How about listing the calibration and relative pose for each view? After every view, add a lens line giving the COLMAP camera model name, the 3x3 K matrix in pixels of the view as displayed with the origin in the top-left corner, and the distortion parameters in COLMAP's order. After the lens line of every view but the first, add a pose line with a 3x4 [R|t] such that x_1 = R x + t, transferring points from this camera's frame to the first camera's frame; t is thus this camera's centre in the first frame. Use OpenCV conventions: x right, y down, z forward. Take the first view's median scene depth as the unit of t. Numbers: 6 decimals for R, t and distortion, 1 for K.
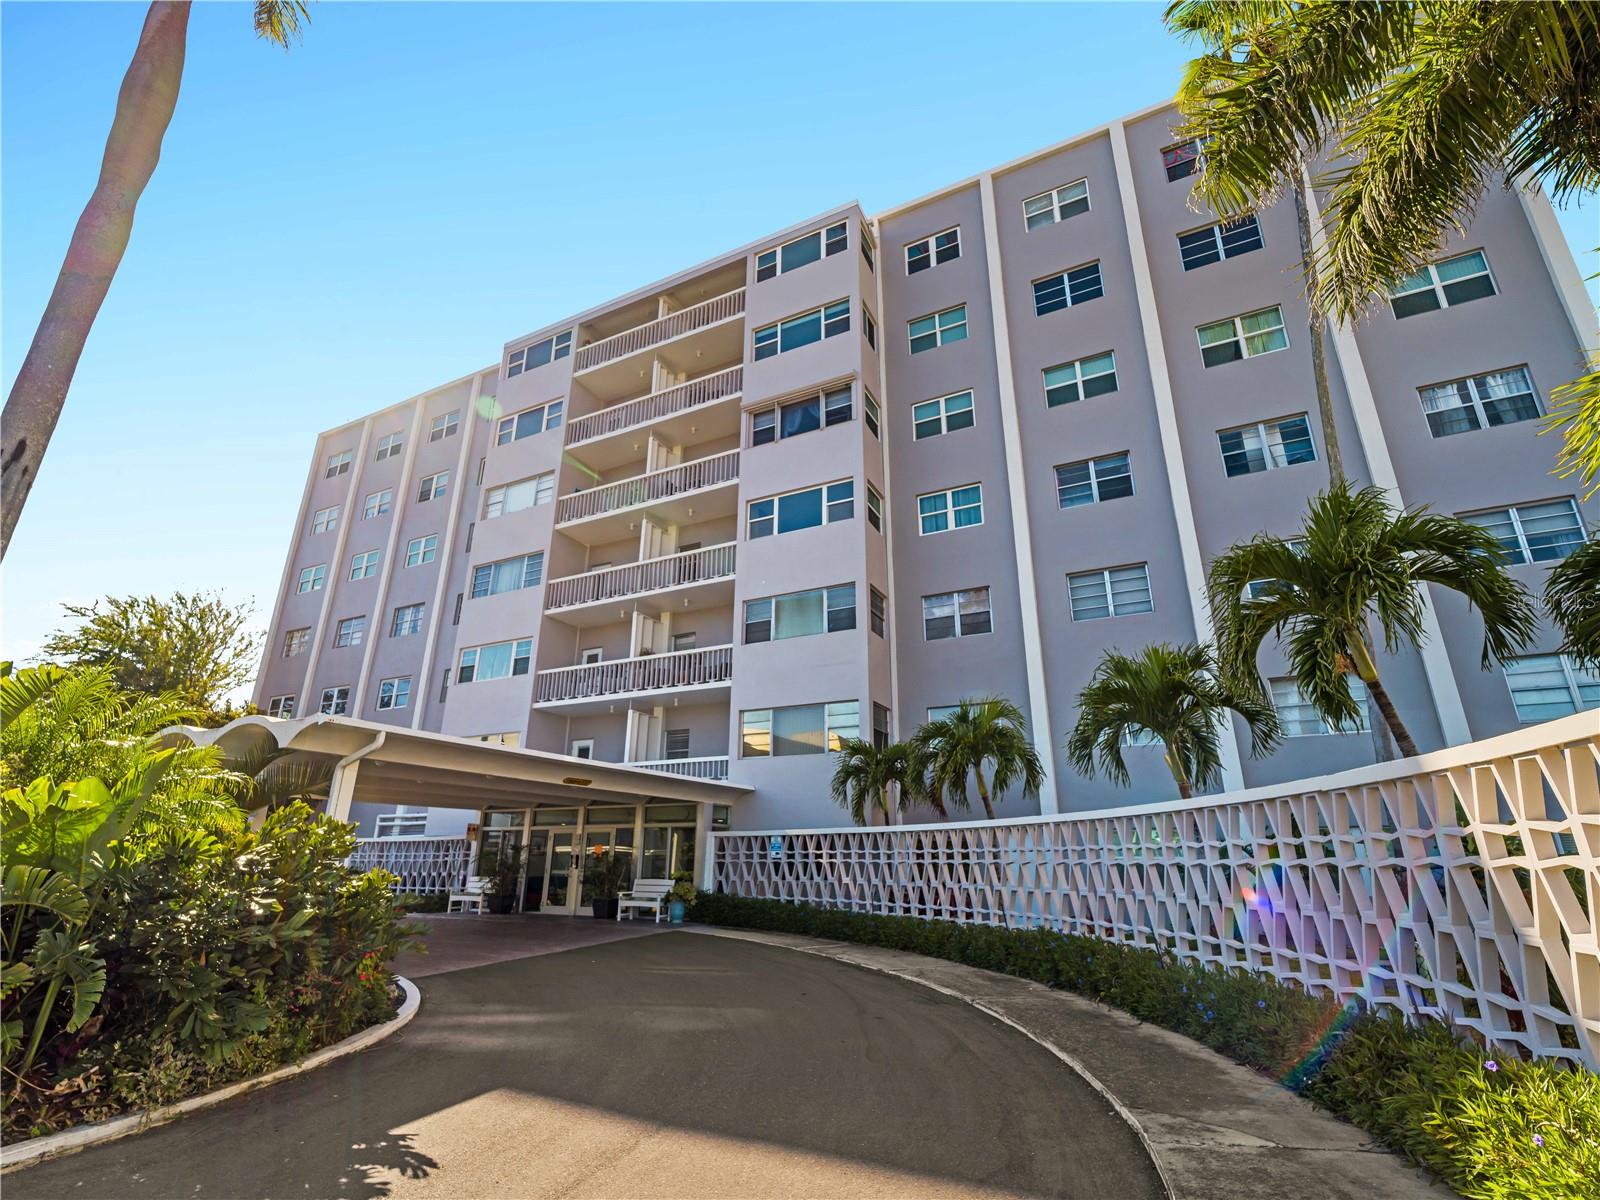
lens RADIAL K [[747.5, 0, 809.1], [0, 747.5, 604.3], [0, 0, 1]] dist [0.004189, -0.002285]
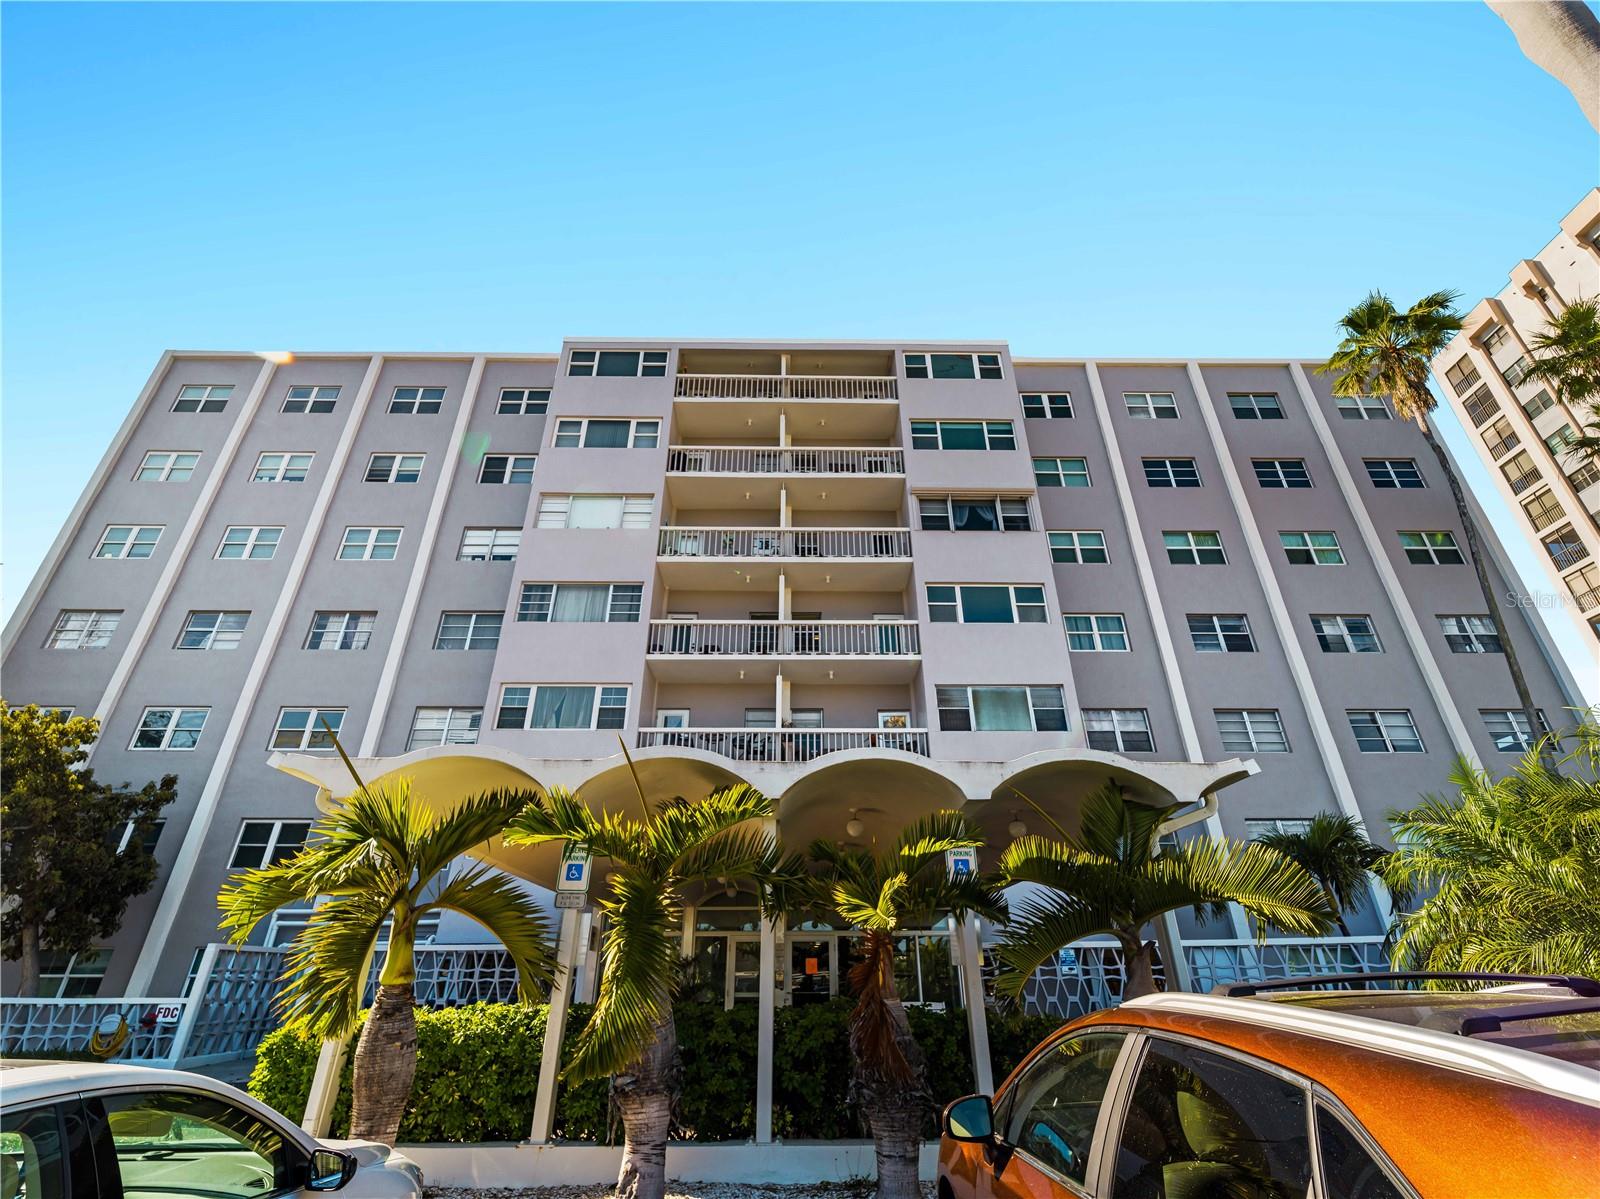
lens RADIAL K [[715.4, 0, 810.4], [0, 715.4, 603.6], [0, 0, 1]] dist [0.003368, -0.000420]
pose [[0.886168, 0.210201, 0.412942, -0.597120], [-0.144777, 0.972172, -0.184177, 0.081556], [-0.440165, 0.103427, 0.891940, 0.240760]]
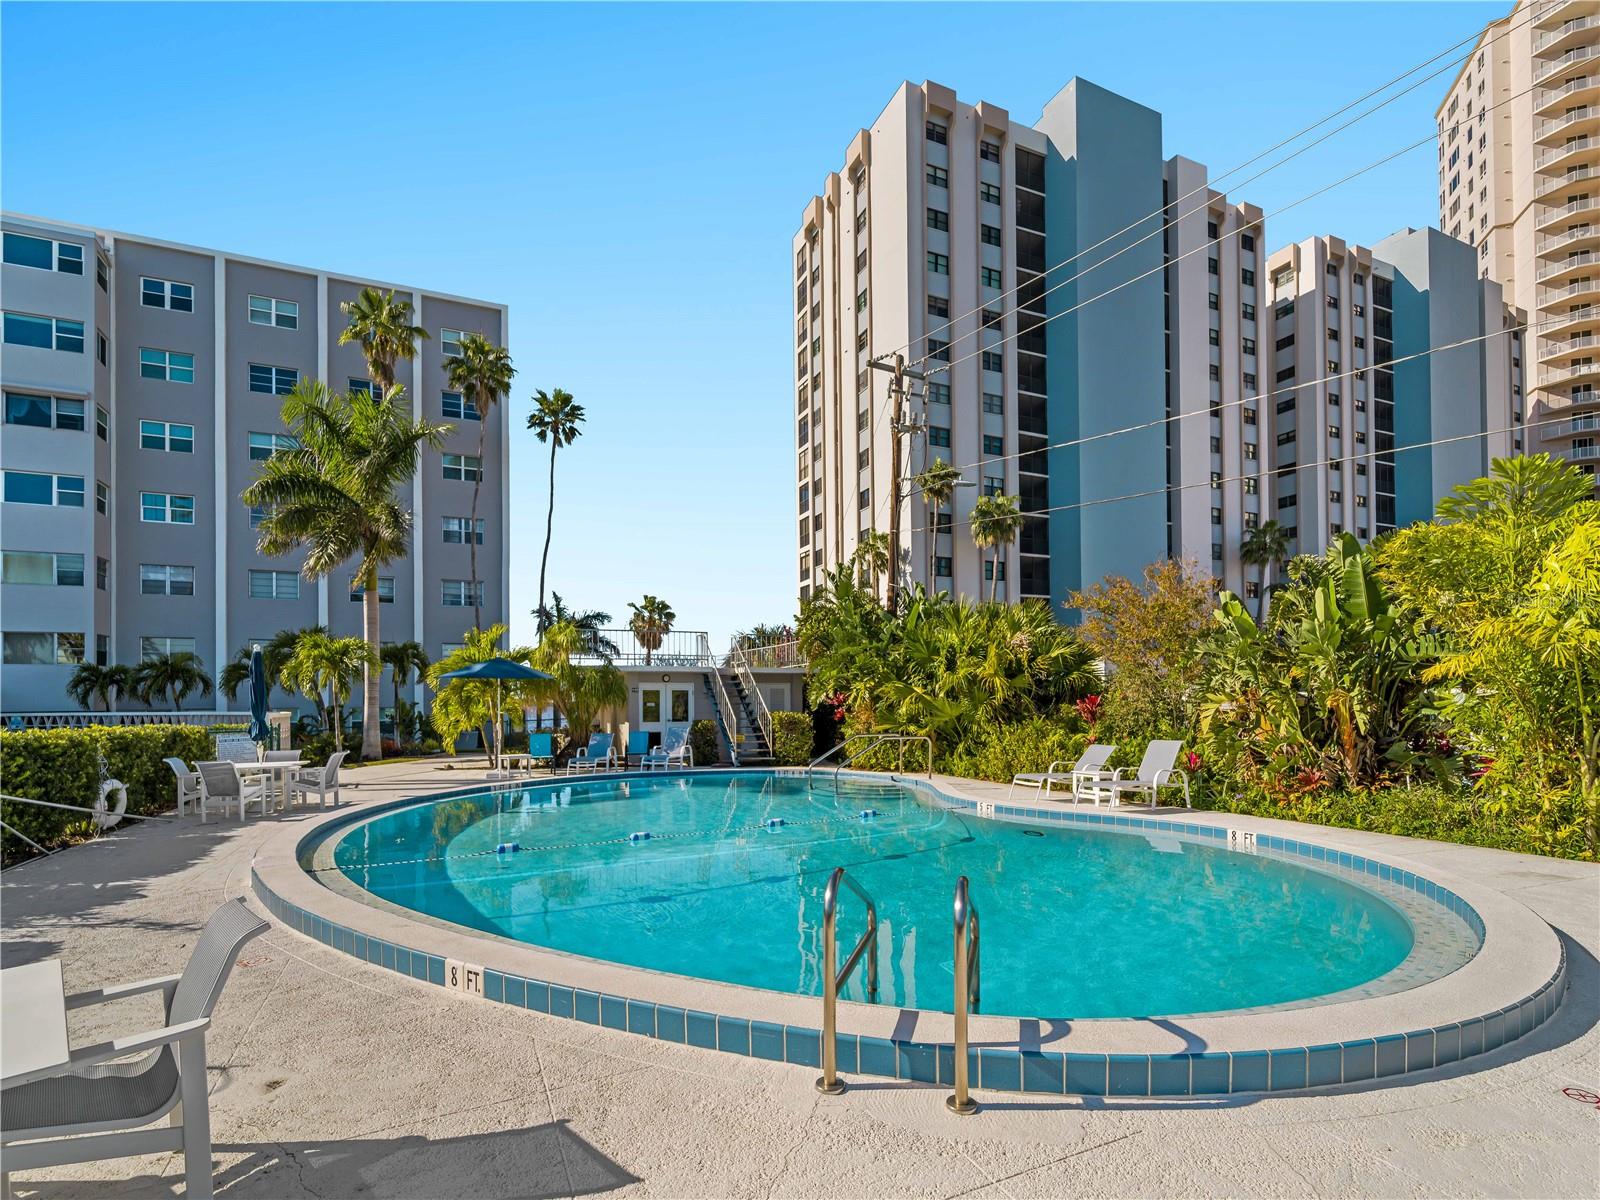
lens RADIAL K [[747.5, 0, 788.6], [0, 747.5, 689.0], [0, 0, 1]] dist [0.004189, -0.002285]
pose [[0.632477, 0.000669, 0.774579, -0.187879], [-0.242245, 0.950008, 0.196983, -0.370857], [-0.735724, -0.312225, 0.601020, -0.935791]]
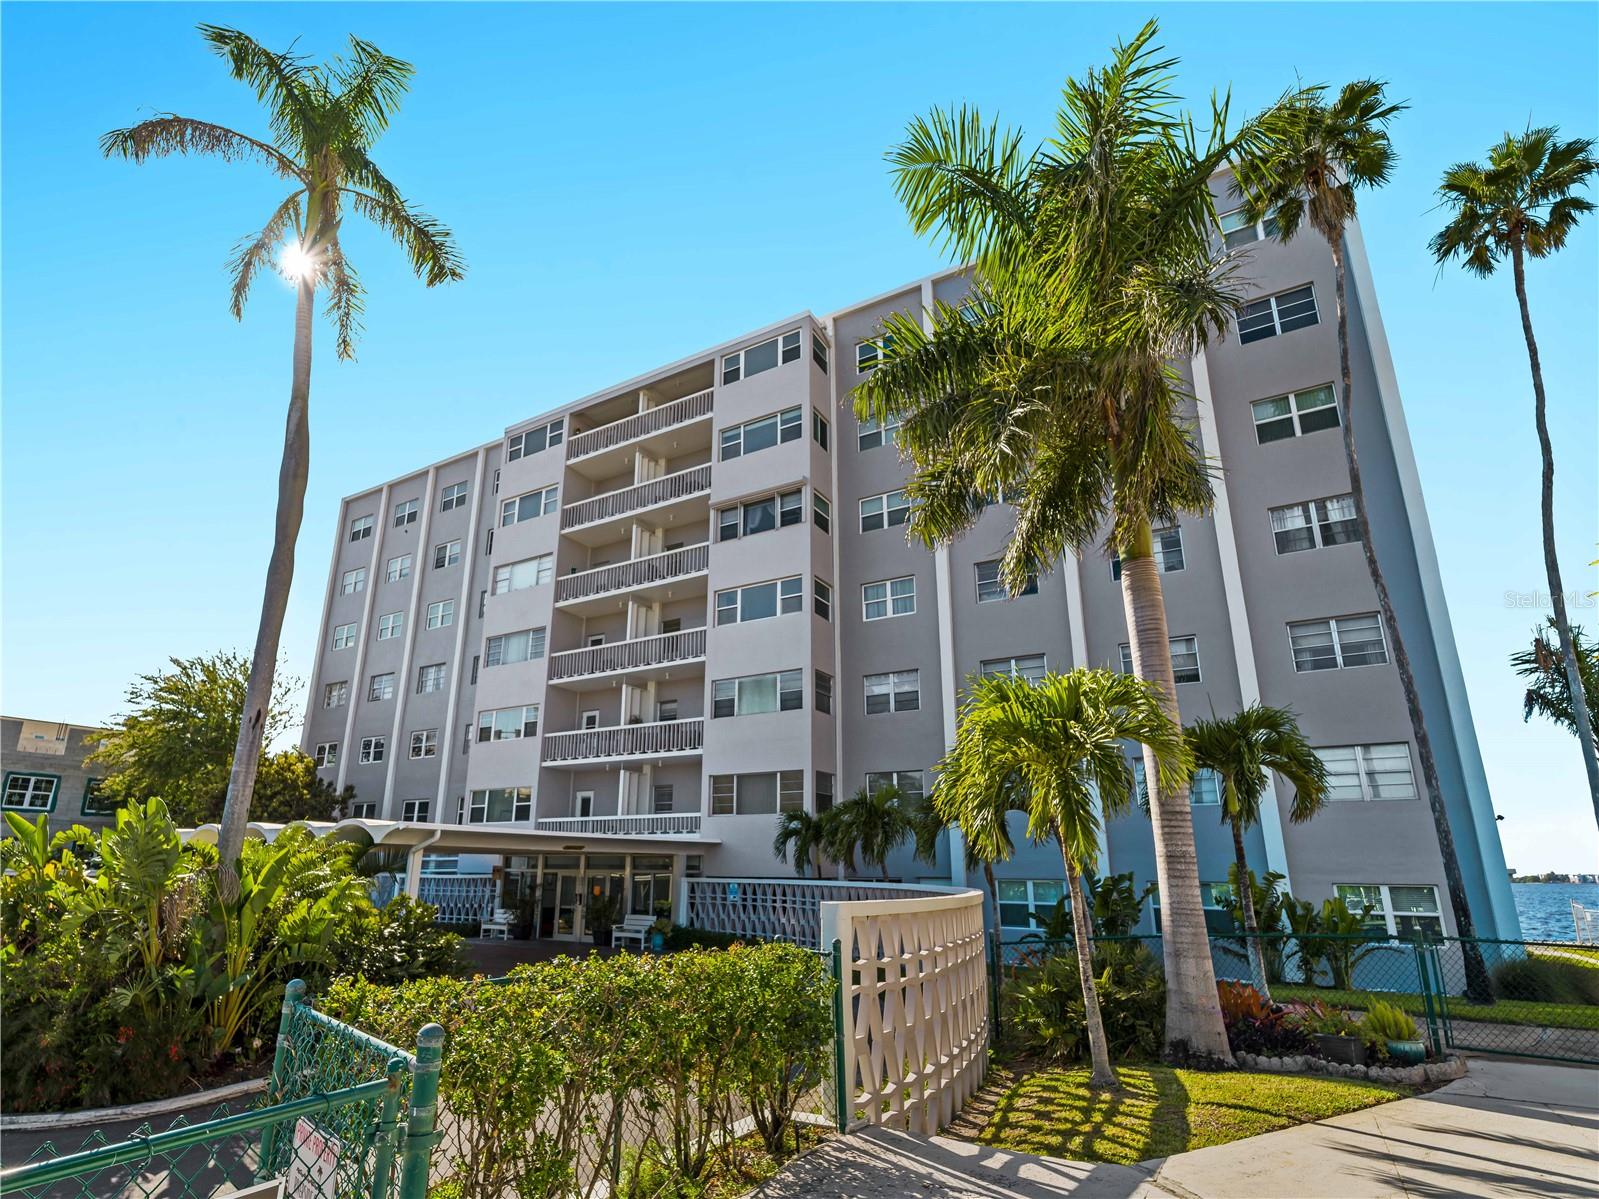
lens RADIAL K [[813.5, 0, 777.4], [0, 813.5, 641.4], [0, 0, 1]] dist [-0.001540, 0.001889]
pose [[0.997069, -0.017933, -0.074375, 0.106073], [0.022282, 0.998064, 0.058064, -0.132191], [0.073190, -0.059551, 0.995539, -0.250977]]
